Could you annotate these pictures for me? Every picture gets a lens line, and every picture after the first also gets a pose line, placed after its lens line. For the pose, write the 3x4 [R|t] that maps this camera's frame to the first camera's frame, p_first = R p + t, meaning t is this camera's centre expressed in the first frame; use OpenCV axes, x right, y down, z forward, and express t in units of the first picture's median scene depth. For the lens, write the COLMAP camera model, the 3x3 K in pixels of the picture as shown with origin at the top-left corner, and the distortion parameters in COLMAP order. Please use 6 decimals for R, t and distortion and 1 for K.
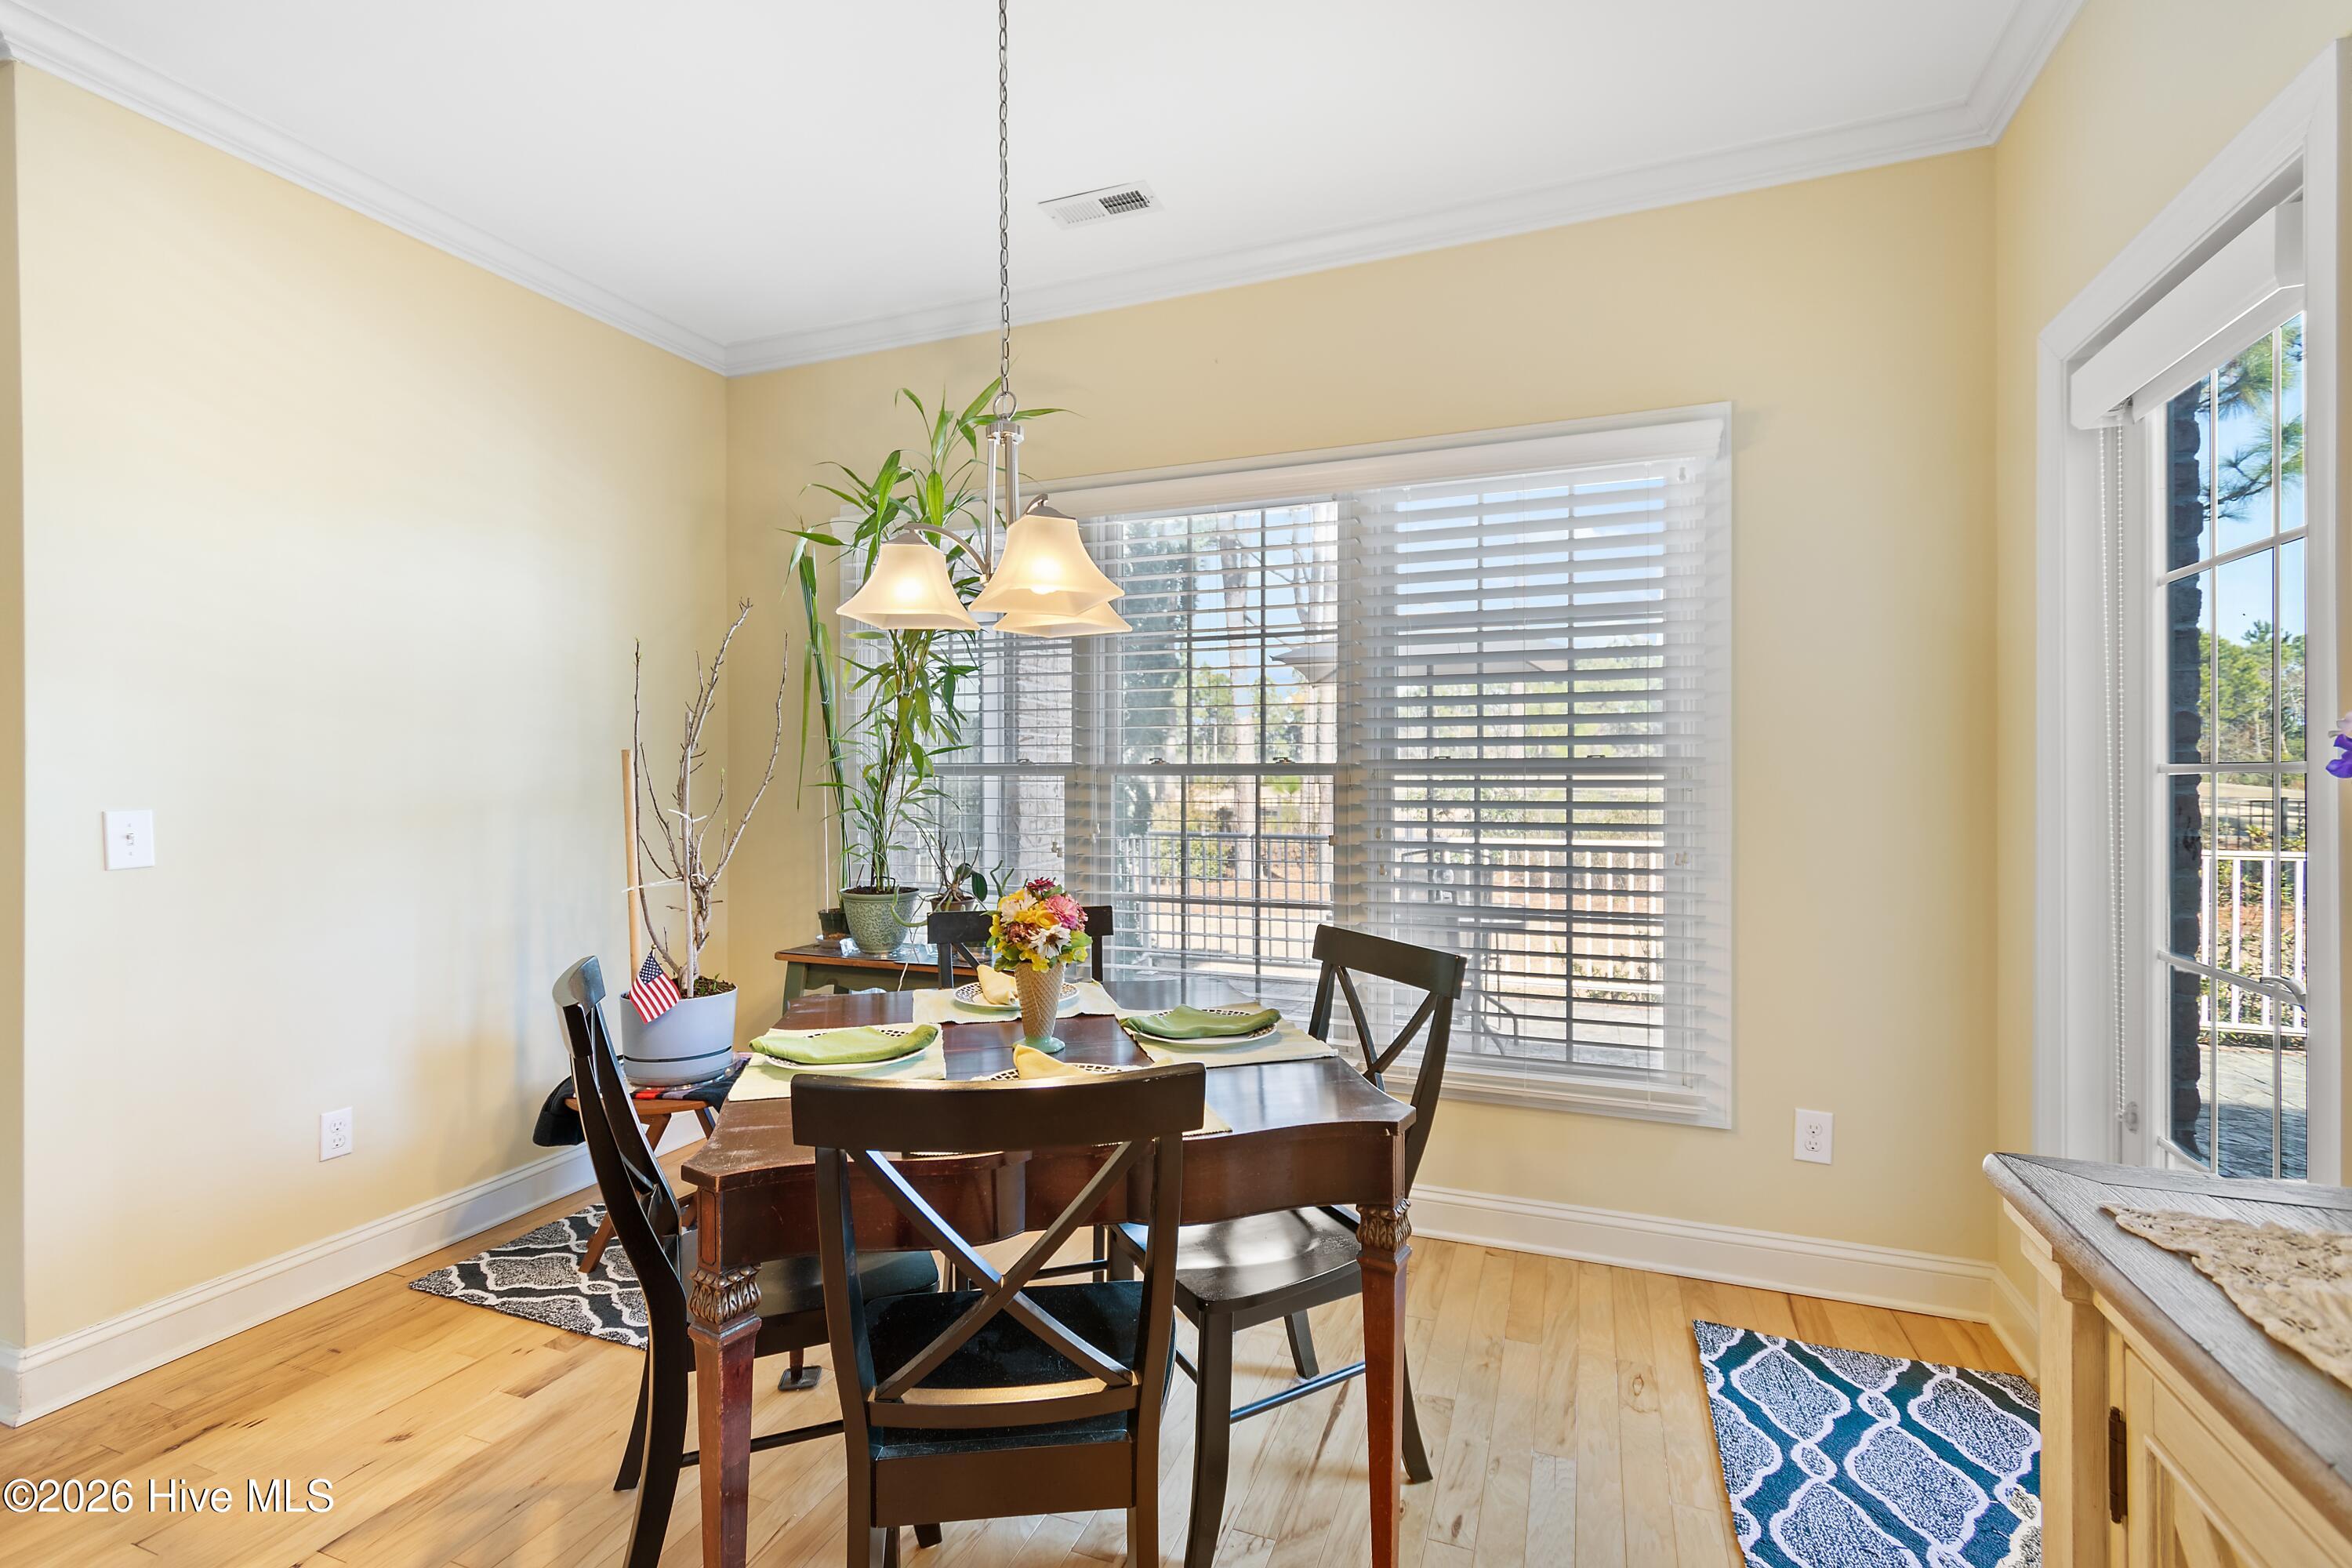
lens RADIAL K [[1053.9, 0, 1178.4], [0, 1053.9, 772.1], [0, 0, 1]] dist [0.000229, -0.001013]
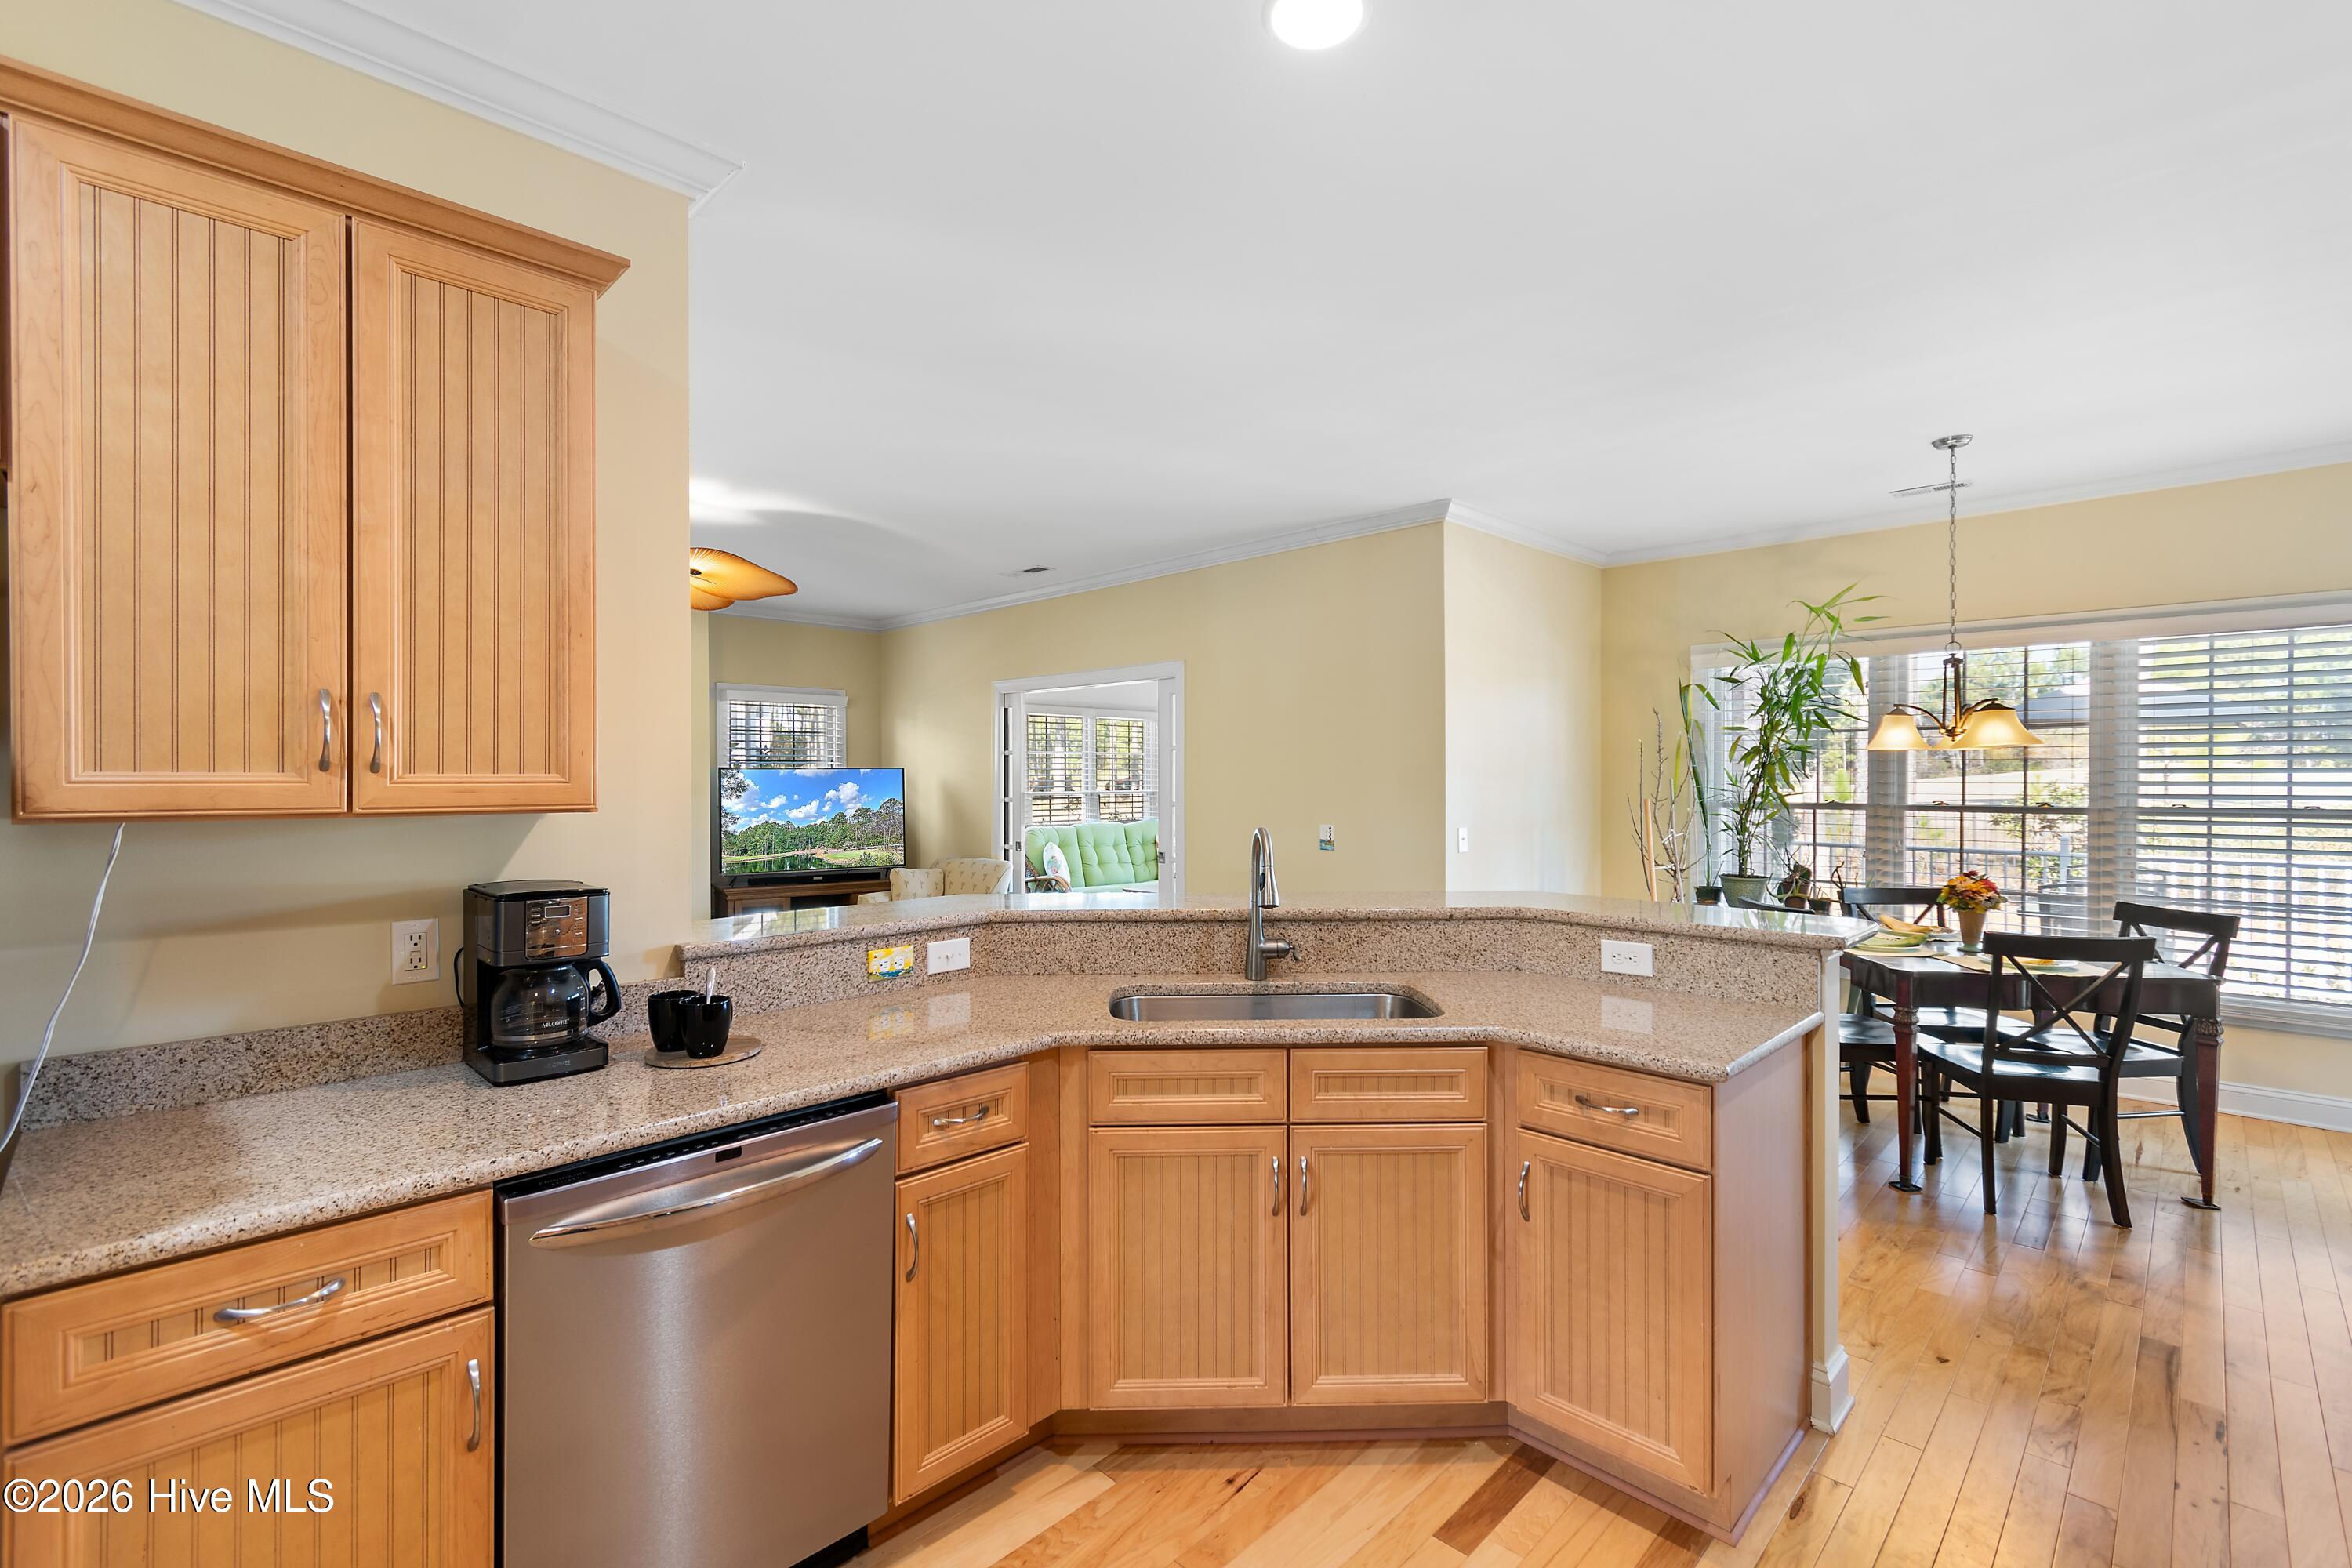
lens RADIAL K [[1053.9, 0, 1178.4], [0, 1053.9, 772.1], [0, 0, 1]] dist [0.000229, -0.001013]
pose [[0.916741, -0.002480, -0.399475, -0.493859], [0.000221, 0.999984, -0.005702, -0.055135], [0.399482, 0.005139, 0.916726, -1.049354]]
